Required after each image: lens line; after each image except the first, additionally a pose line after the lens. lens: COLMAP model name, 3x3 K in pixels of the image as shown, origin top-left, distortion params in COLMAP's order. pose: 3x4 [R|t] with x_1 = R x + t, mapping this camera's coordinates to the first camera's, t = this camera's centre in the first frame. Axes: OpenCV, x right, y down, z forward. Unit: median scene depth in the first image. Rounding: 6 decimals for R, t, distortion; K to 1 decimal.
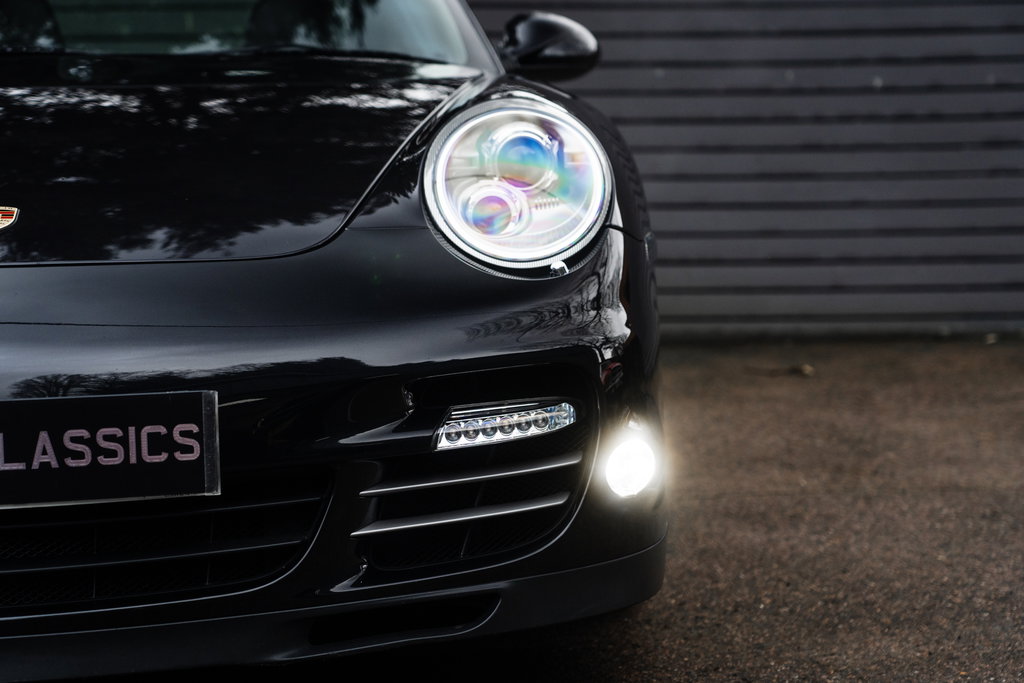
lens RADIAL K [[1988.3, 0, 503.7], [0, 1988.3, 341.2], [0, 0, 1]] dist [0.261885, 0.000000]
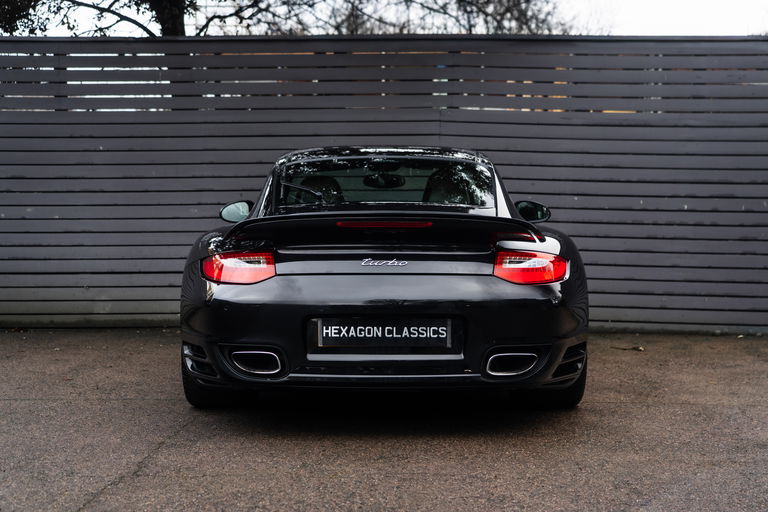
lens RADIAL K [[1086.5, 0, 383.2], [0, 1086.5, 259.6], [0, 0, 1]] dist [0.043098, 0.000000]
pose [[0.993693, 0.037265, -0.105758, 0.004302], [-0.043092, 0.997645, -0.053360, -0.015302], [0.103520, 0.057581, 0.992959, -0.436411]]
